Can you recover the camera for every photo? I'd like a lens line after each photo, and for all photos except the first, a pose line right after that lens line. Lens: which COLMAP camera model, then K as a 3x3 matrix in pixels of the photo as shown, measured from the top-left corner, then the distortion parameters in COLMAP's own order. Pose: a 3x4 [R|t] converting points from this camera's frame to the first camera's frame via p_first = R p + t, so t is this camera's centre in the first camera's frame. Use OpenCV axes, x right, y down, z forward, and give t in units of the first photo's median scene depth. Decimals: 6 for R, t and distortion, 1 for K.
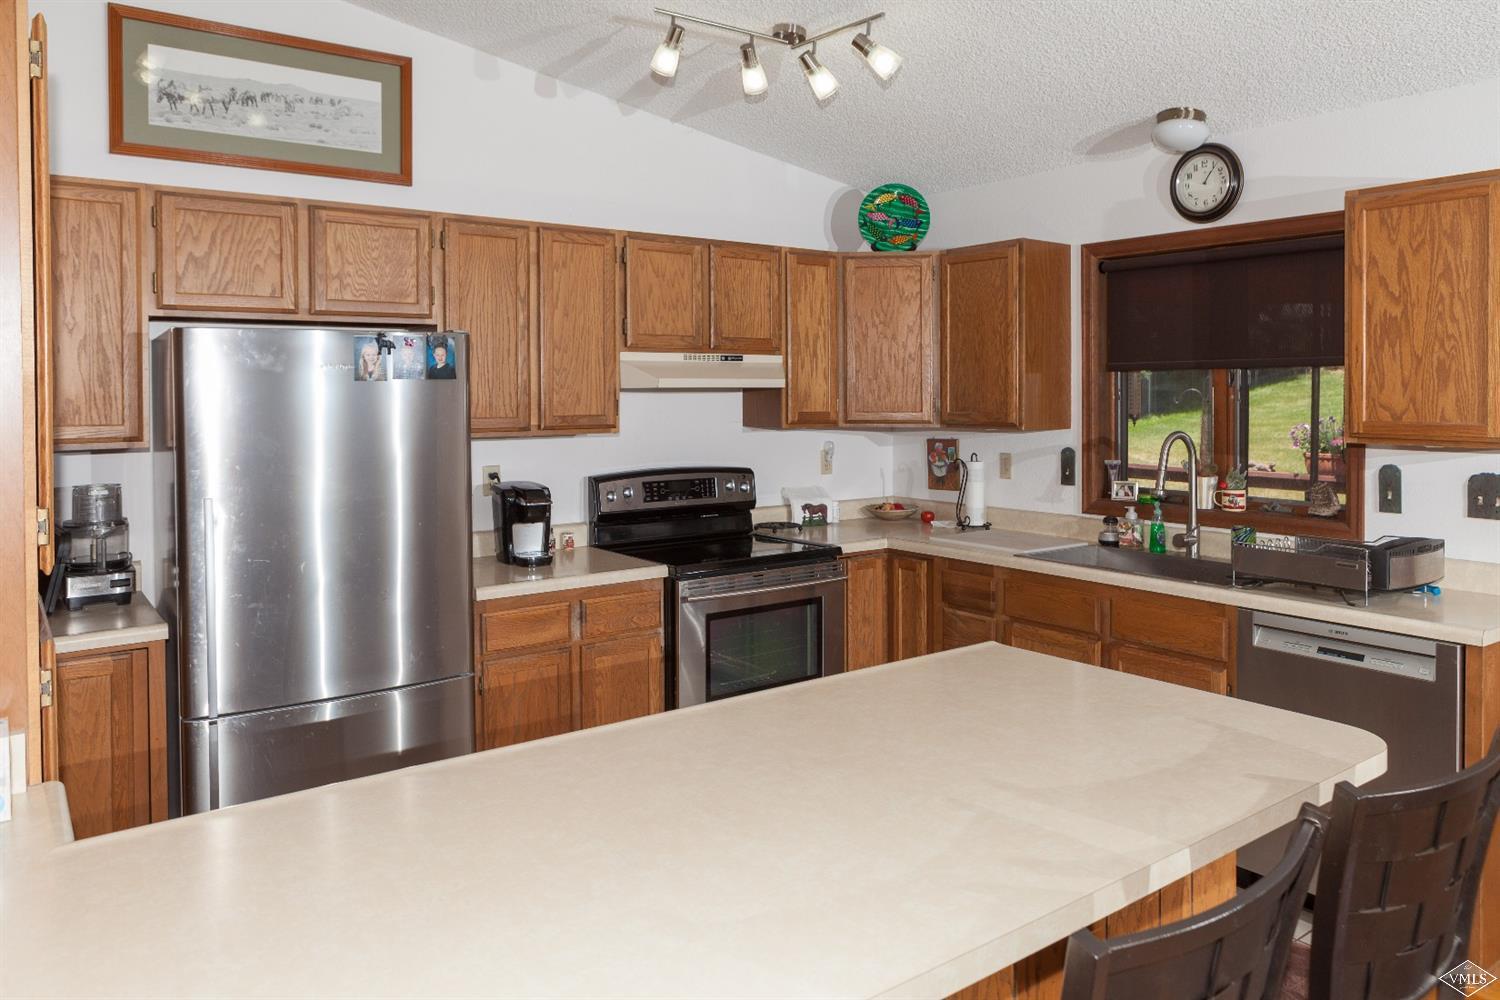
lens RADIAL K [[1060.3, 0, 773.4], [0, 1060.3, 404.2], [0, 0, 1]] dist [-0.012236, -0.001508]
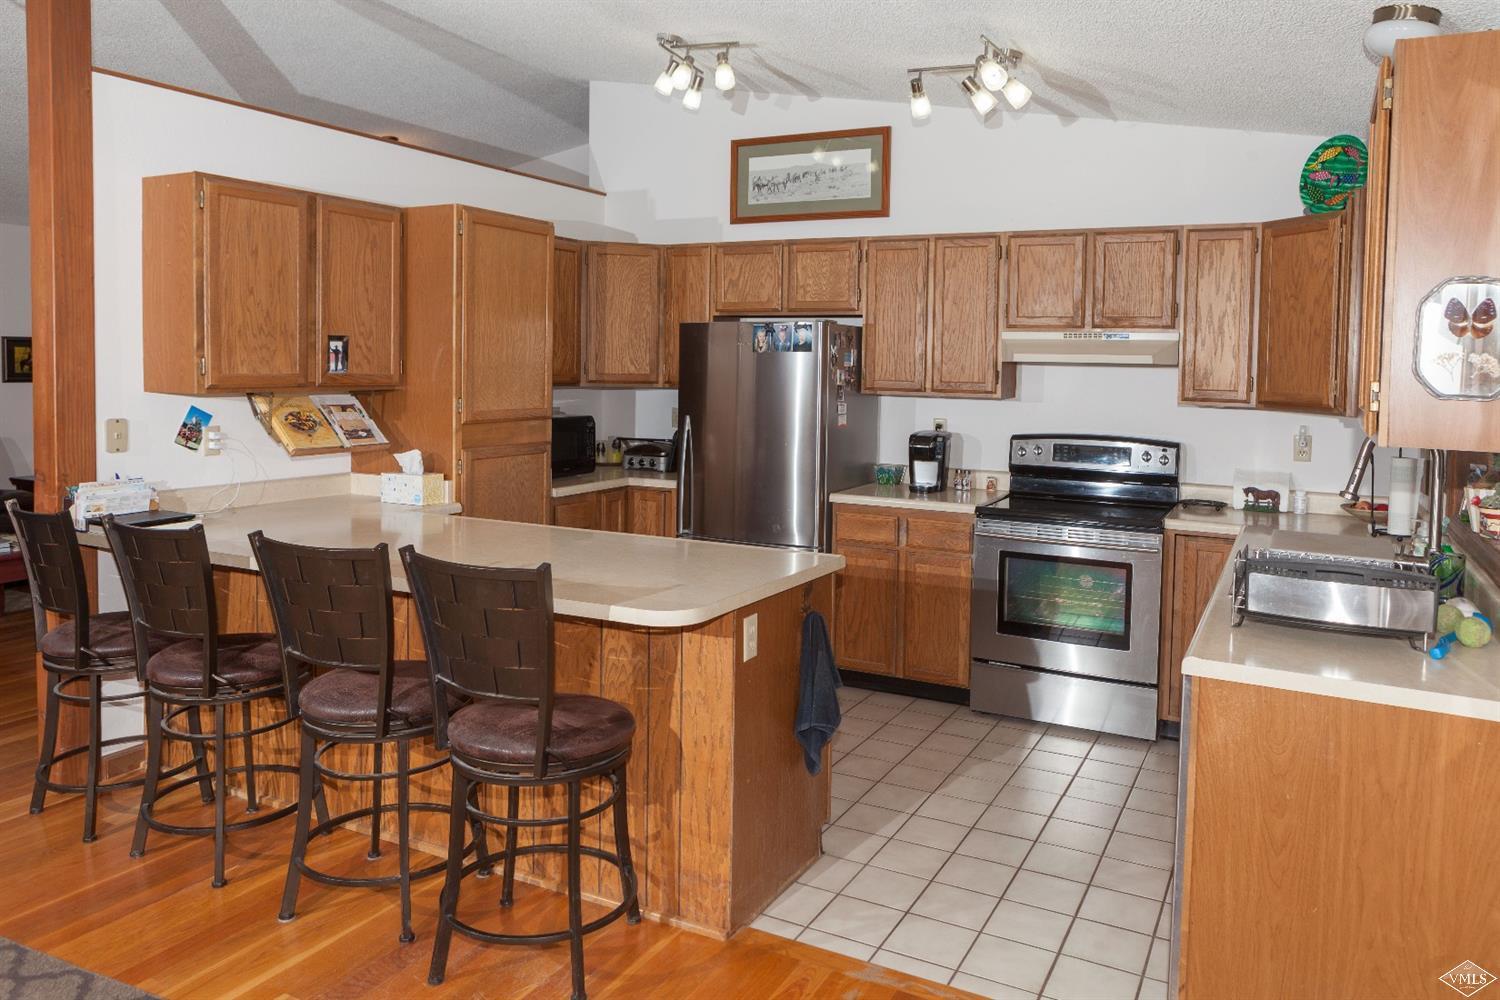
lens RADIAL K [[1060.3, 0, 773.4], [0, 1060.3, 404.2], [0, 0, 1]] dist [-0.012236, -0.001508]
pose [[0.433711, 0.048402, -0.899751, 0.826995], [-0.032583, 0.998746, 0.038021, -0.003907], [0.900463, 0.012826, 0.434744, 0.231423]]
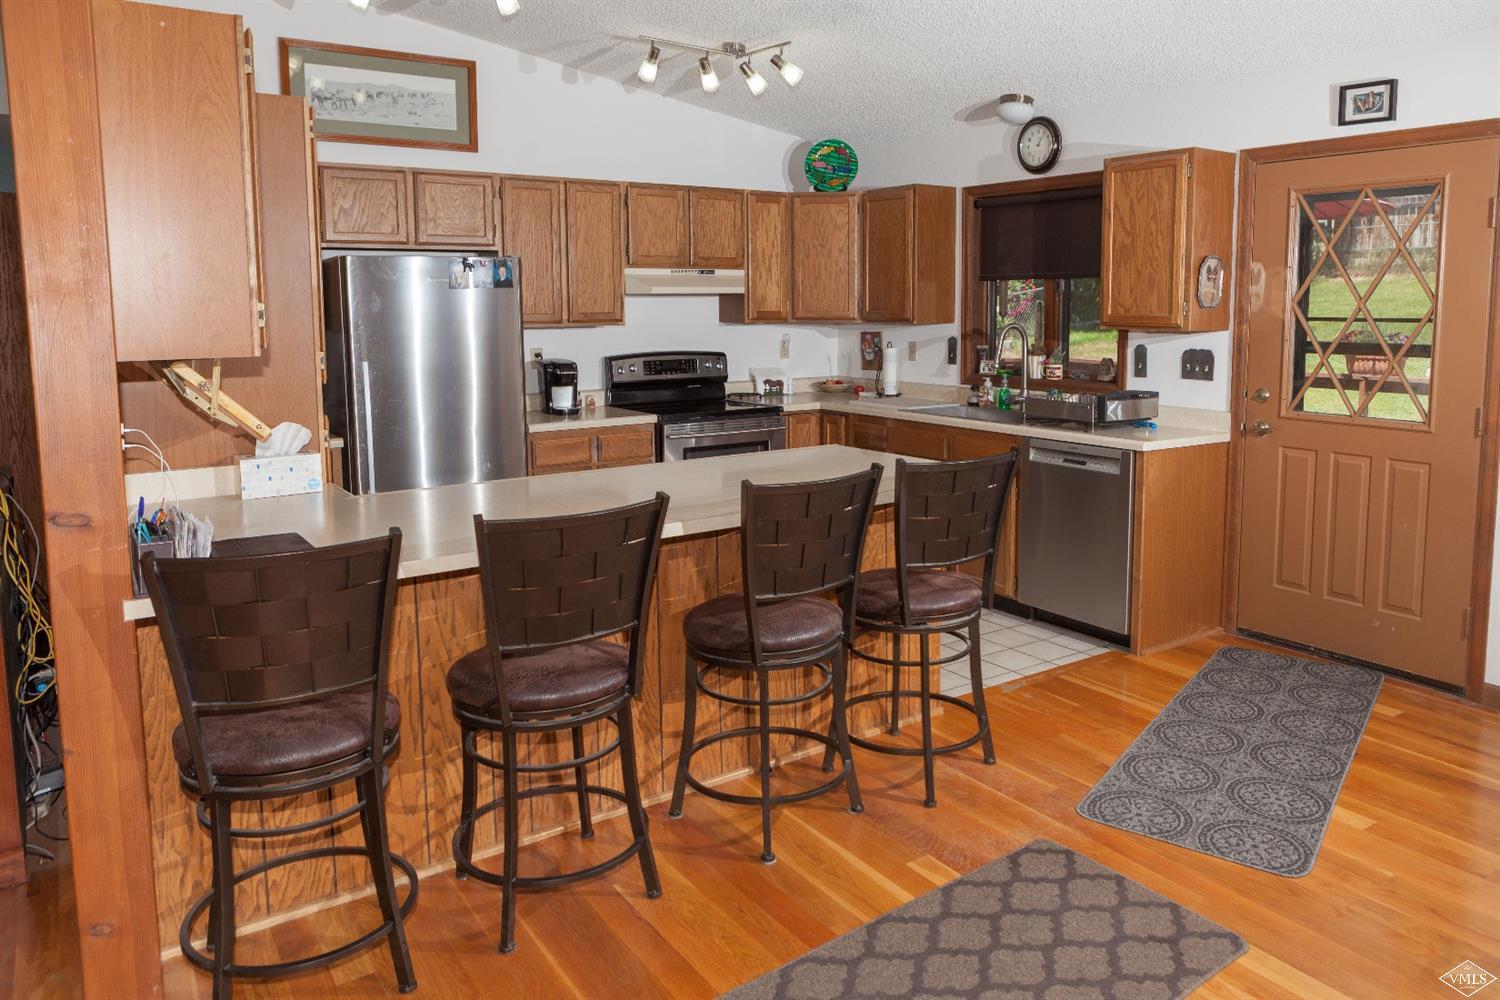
lens RADIAL K [[1060.3, 0, 773.4], [0, 1060.3, 404.2], [0, 0, 1]] dist [-0.012236, -0.001508]
pose [[0.999280, 0.002090, -0.037888, 0.107136], [0.001180, 0.996288, 0.086071, 0.010376], [0.037927, -0.086054, 0.995568, -0.416975]]
